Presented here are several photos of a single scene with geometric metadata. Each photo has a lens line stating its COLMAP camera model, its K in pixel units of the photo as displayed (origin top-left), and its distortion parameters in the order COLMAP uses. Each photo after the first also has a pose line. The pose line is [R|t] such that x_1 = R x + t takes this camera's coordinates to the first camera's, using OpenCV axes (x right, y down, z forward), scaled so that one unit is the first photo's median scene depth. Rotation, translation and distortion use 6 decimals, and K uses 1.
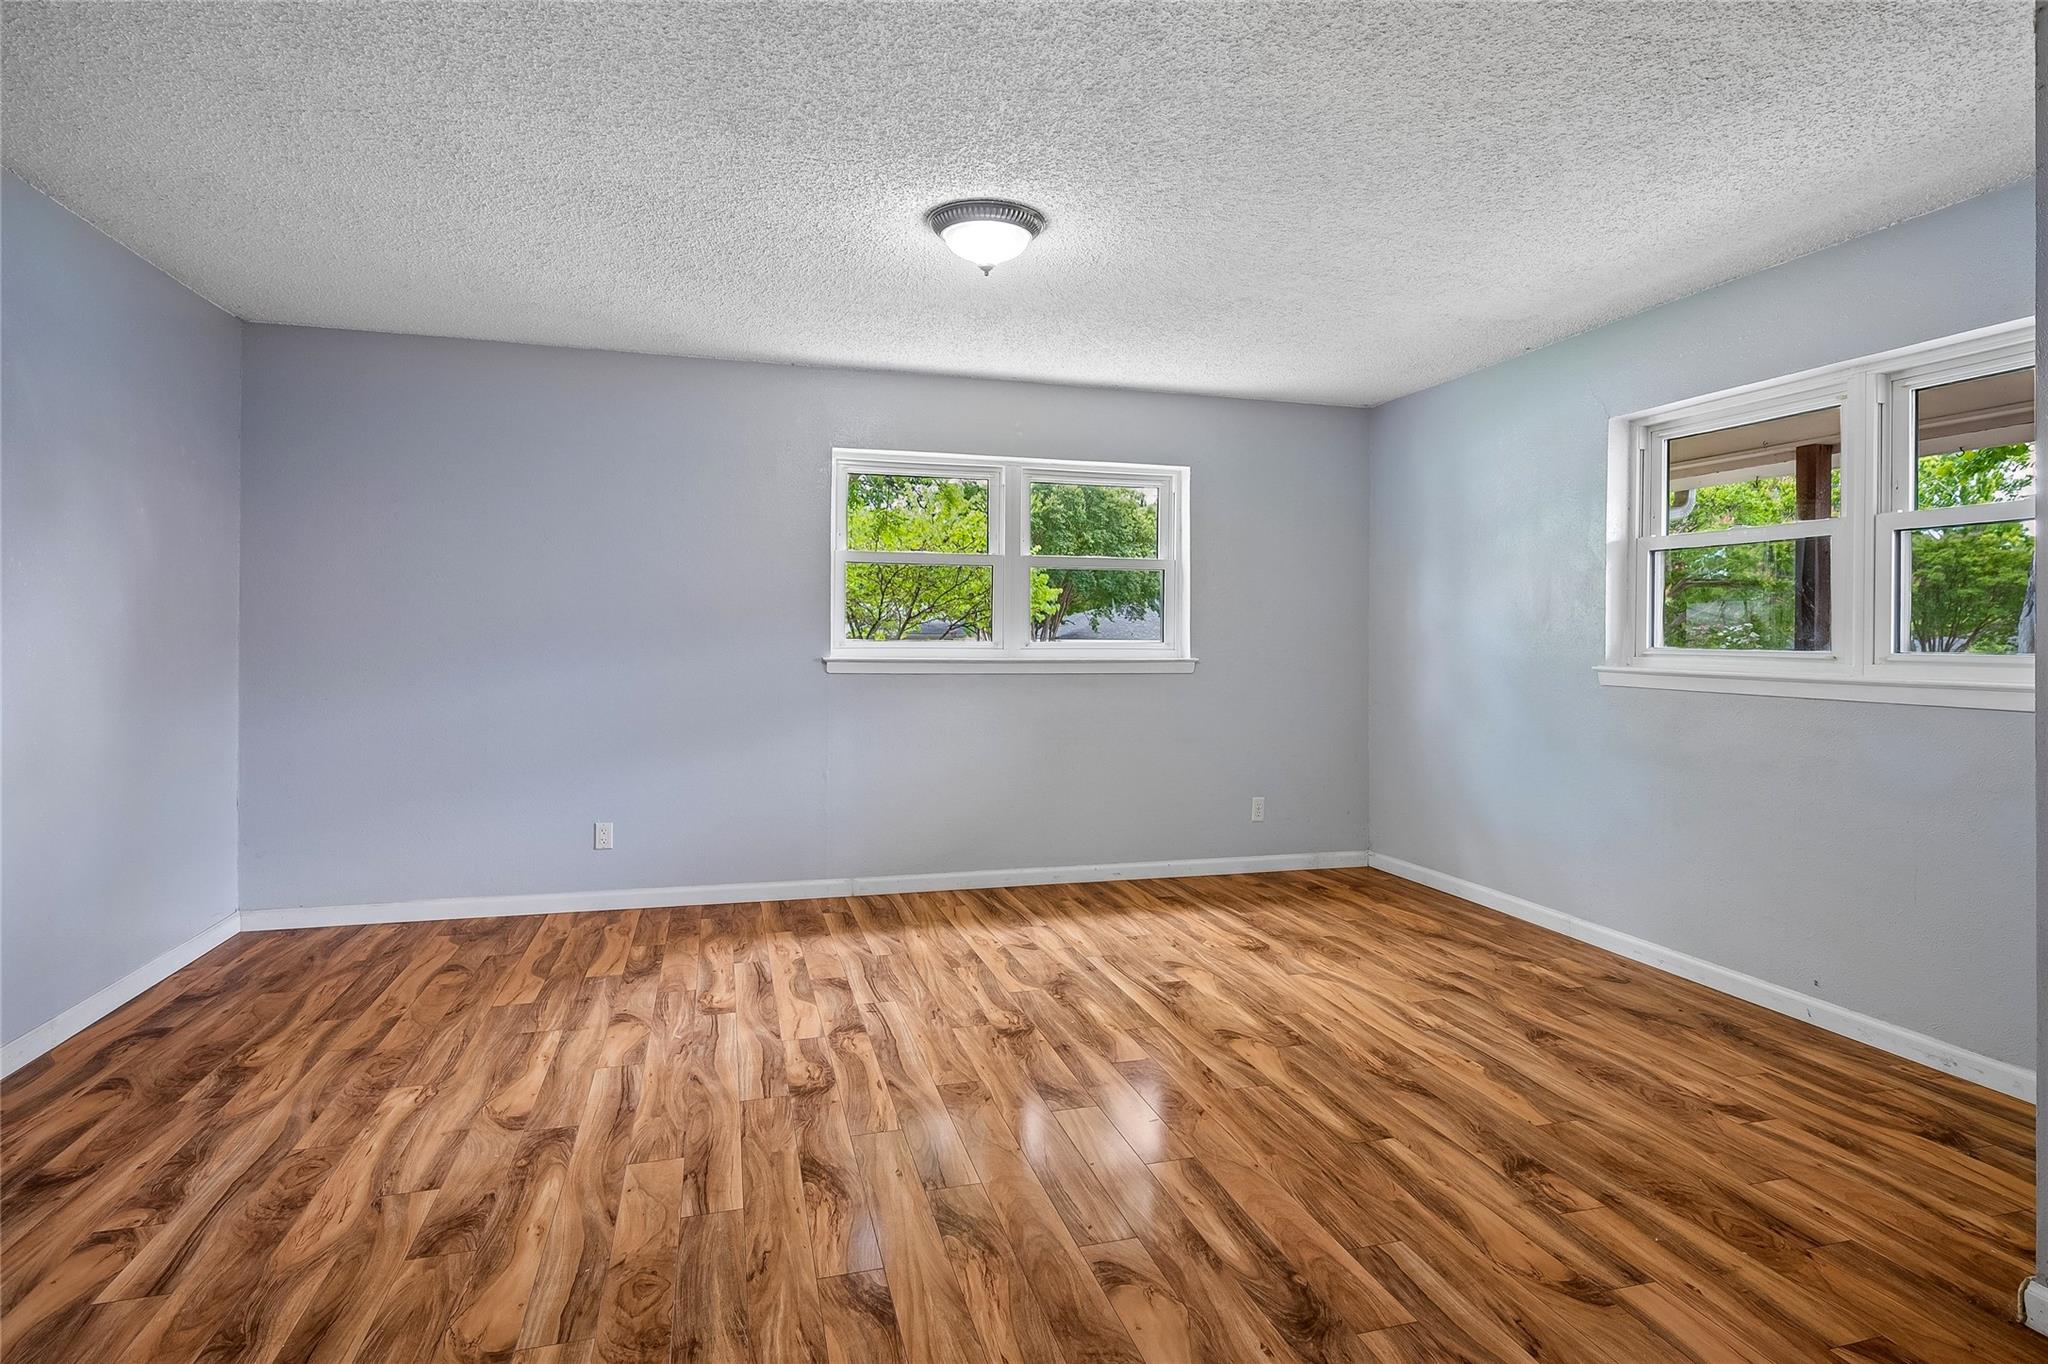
lens RADIAL K [[1103.0, 0, 1026.8], [0, 1103.0, 619.0], [0, 0, 1]] dist [0.000083, -0.000289]
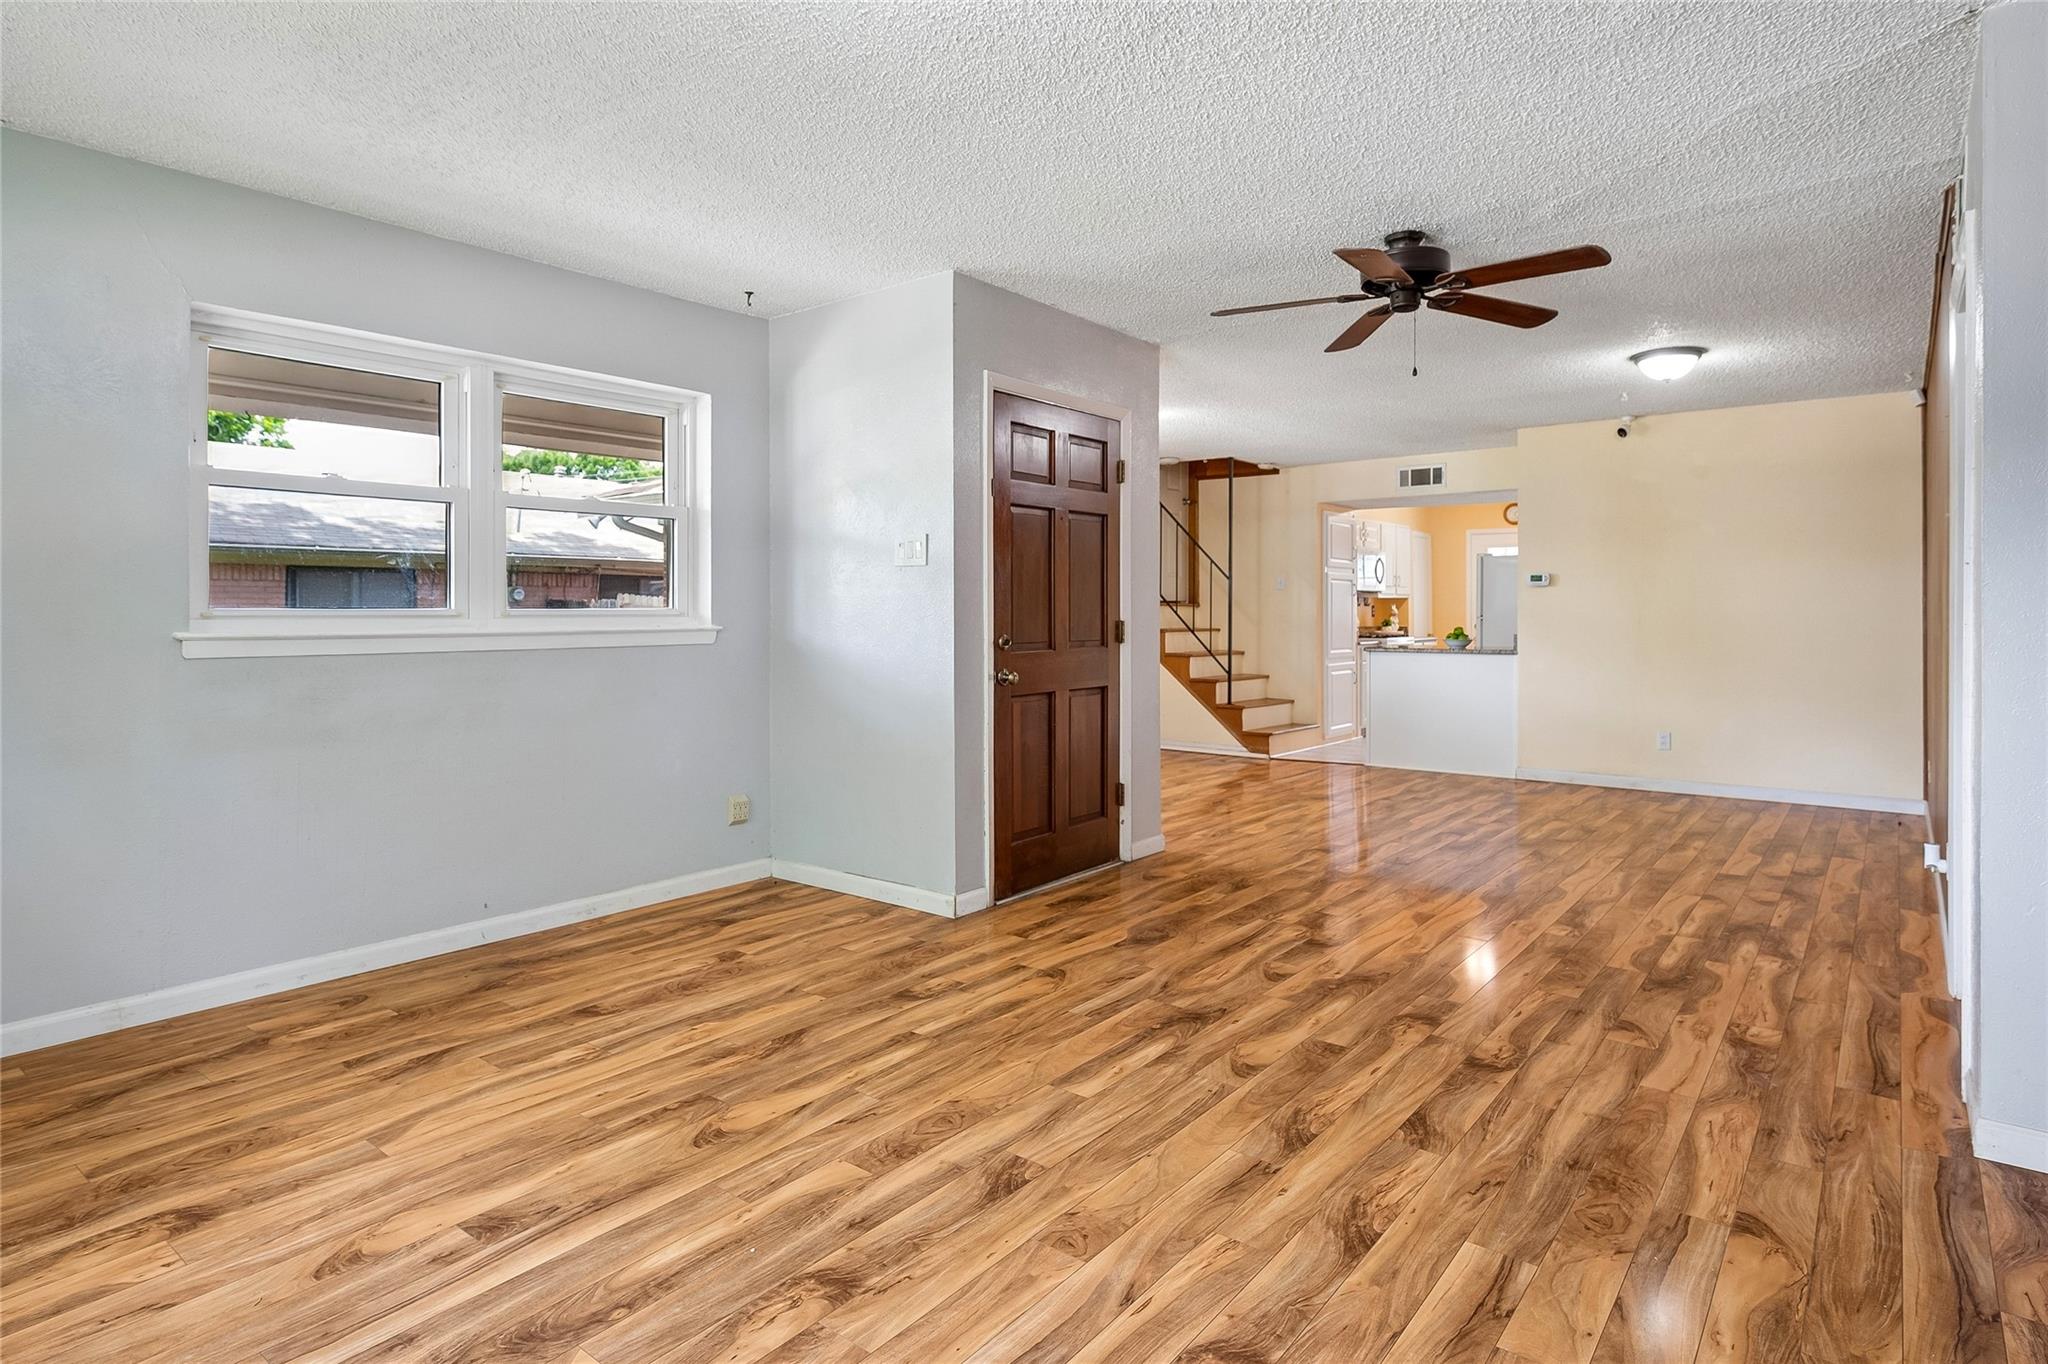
lens RADIAL K [[1103.0, 0, 1026.8], [0, 1103.0, 619.0], [0, 0, 1]] dist [0.000083, -0.000289]
pose [[-0.592669, -0.011247, 0.805368, -0.549370], [-0.014006, 0.999895, 0.003657, 0.028381], [-0.805325, -0.009113, -0.592764, 1.318766]]
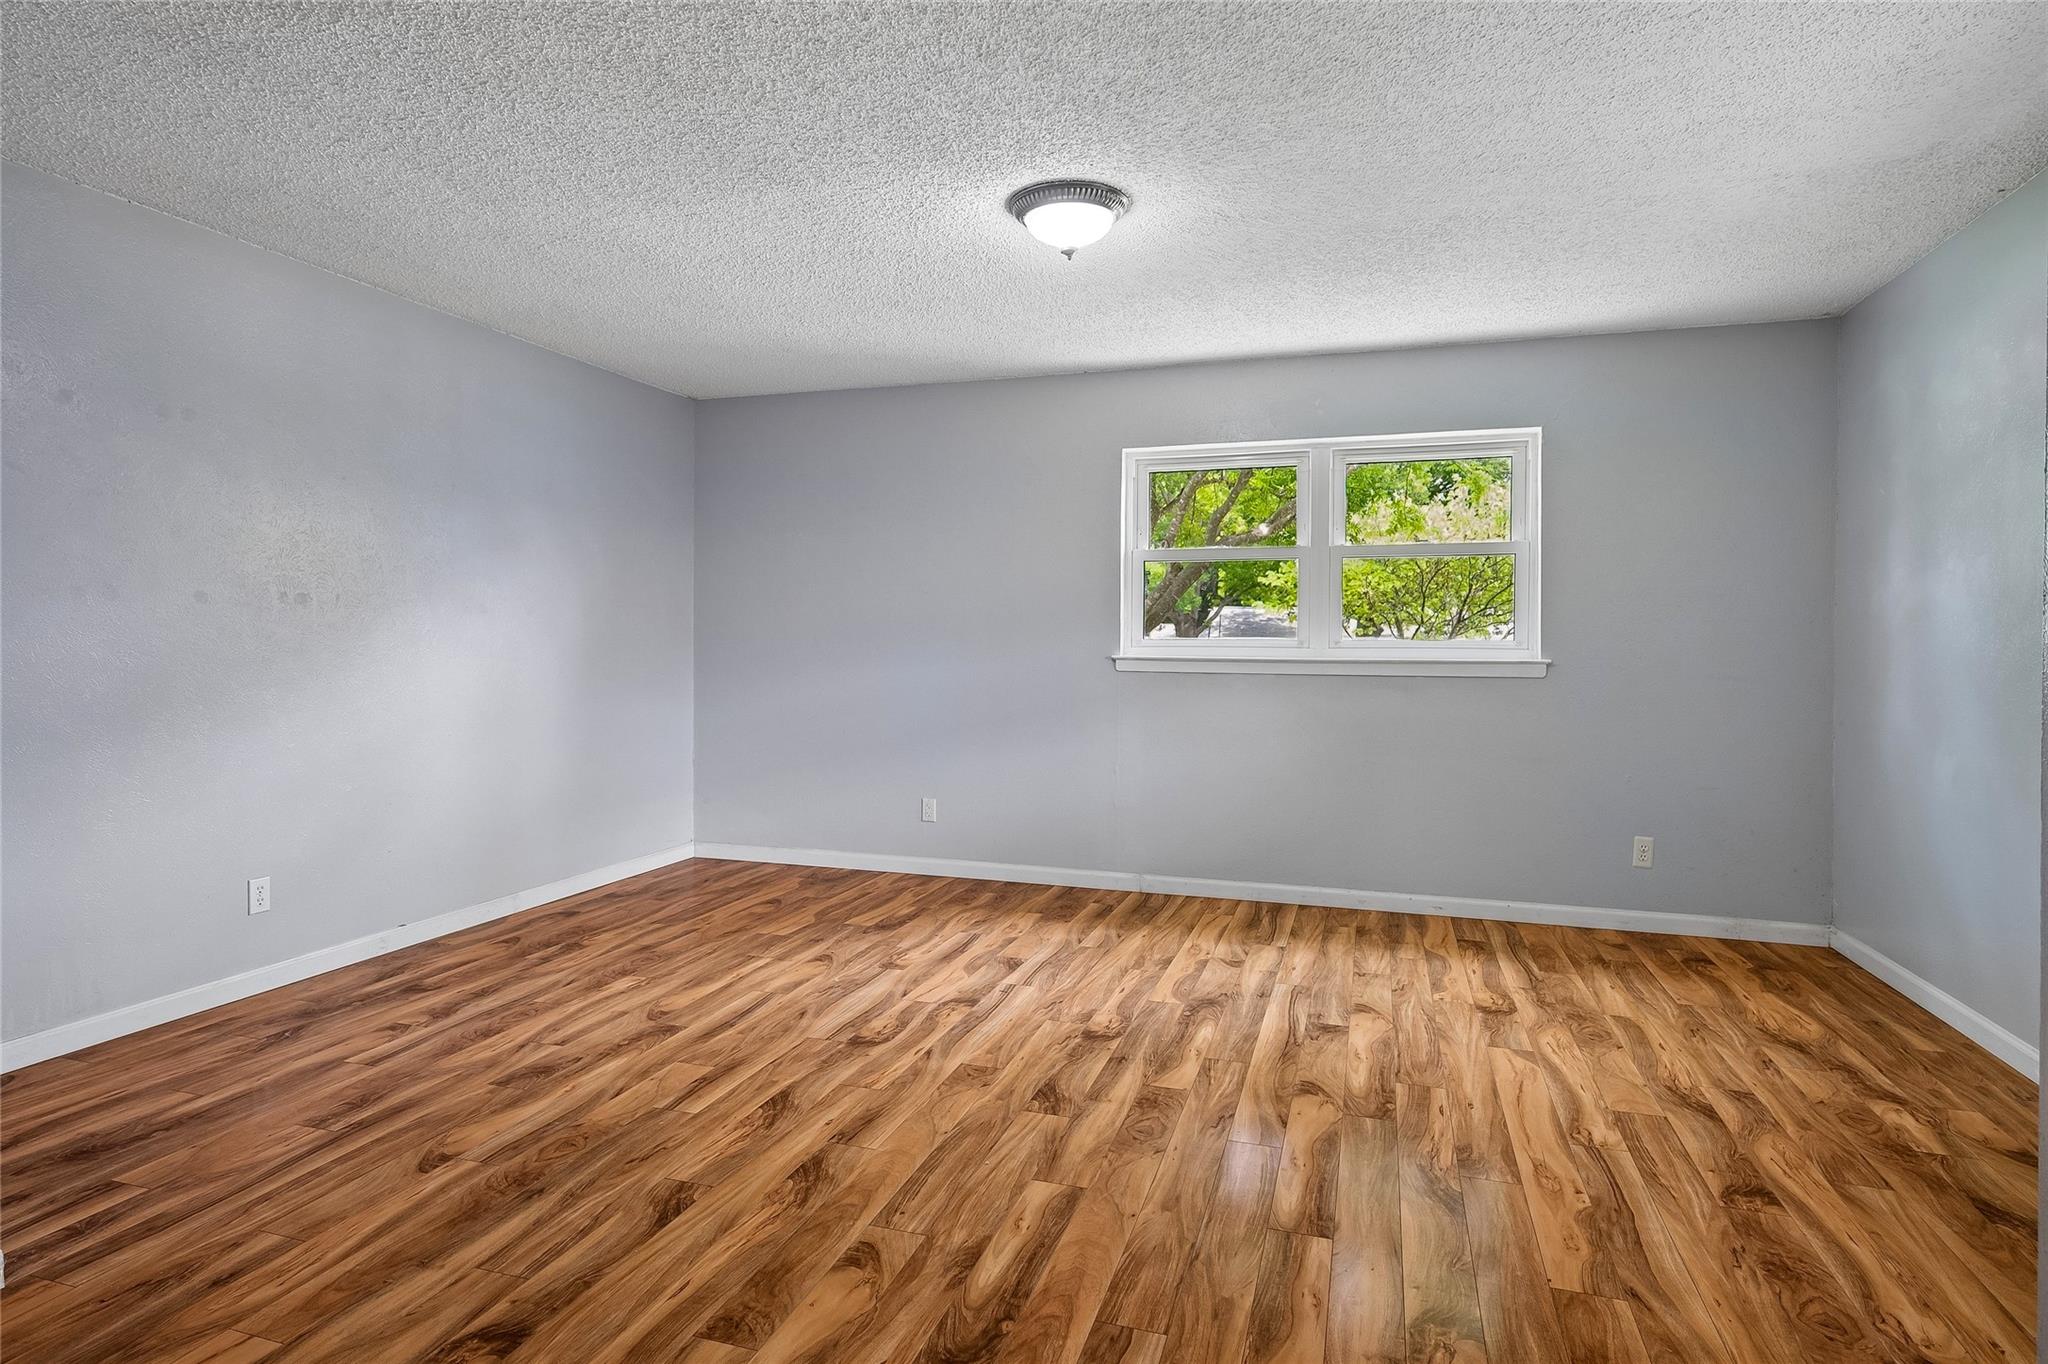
lens RADIAL K [[1093.6, 0, 1002.1], [0, 1093.6, 641.9], [0, 0, 1]] dist [0.000763, 0.001638]
pose [[0.822017, -0.002232, -0.569459, 0.491646], [0.009760, 0.999901, 0.010169, 0.017428], [0.569380, -0.013917, 0.821957, 0.172121]]
